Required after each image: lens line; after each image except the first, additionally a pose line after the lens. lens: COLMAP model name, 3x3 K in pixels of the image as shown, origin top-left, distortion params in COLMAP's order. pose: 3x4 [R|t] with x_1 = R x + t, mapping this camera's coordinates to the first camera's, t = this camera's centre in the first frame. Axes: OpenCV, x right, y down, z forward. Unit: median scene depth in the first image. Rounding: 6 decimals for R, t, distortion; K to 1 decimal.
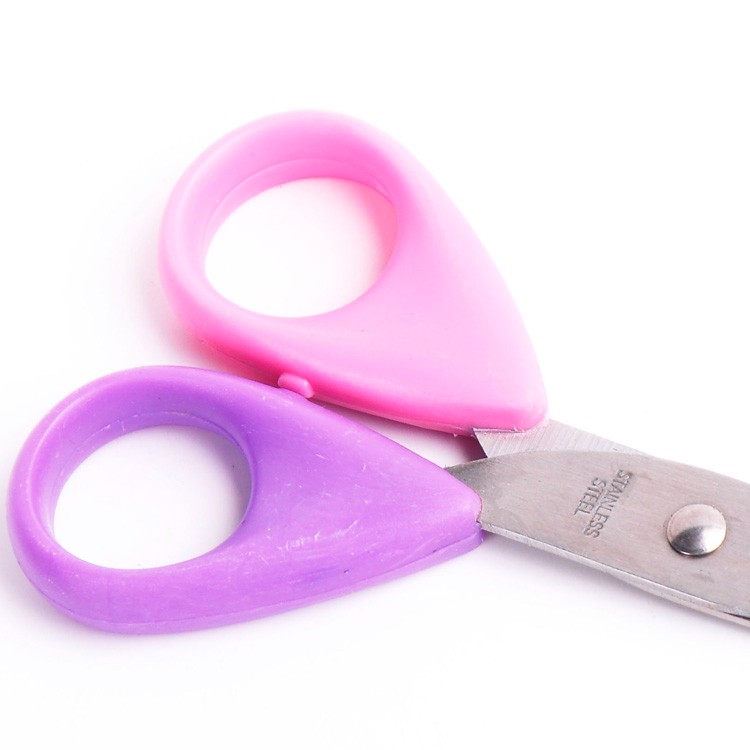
lens RADIAL K [[4617.0, 0, 374.8], [0, 4617.0, 375.1], [0, 0, 1]] dist [0.214033, 0.000000]
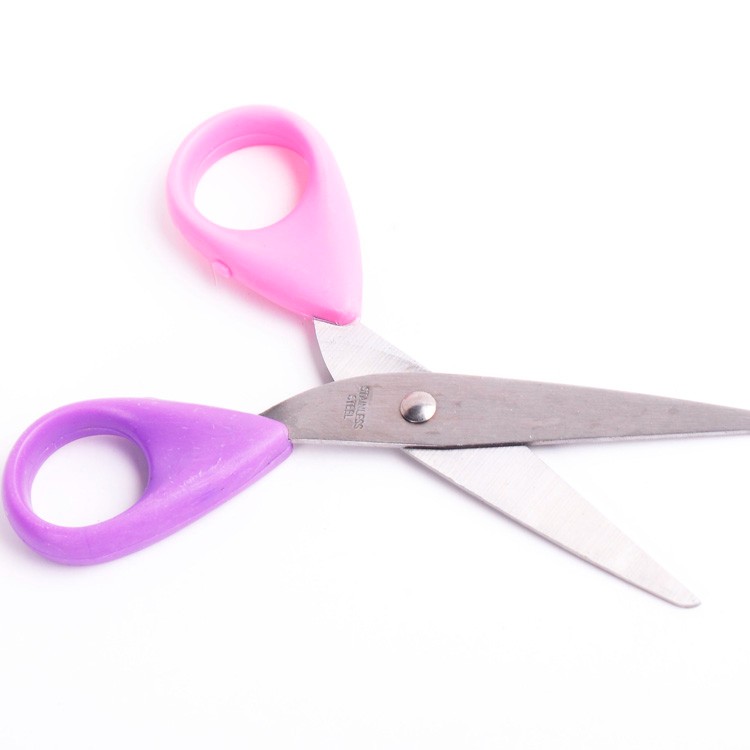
lens RADIAL K [[4160.3, 0, 375.4], [0, 4160.3, 375.0], [0, 0, 1]] dist [0.899143, 0.000000]
pose [[0.961983, -0.272680, -0.015335, 0.081880], [0.272964, 0.961788, 0.021293, -0.014019], [0.008943, -0.024670, 0.999656, -0.502179]]
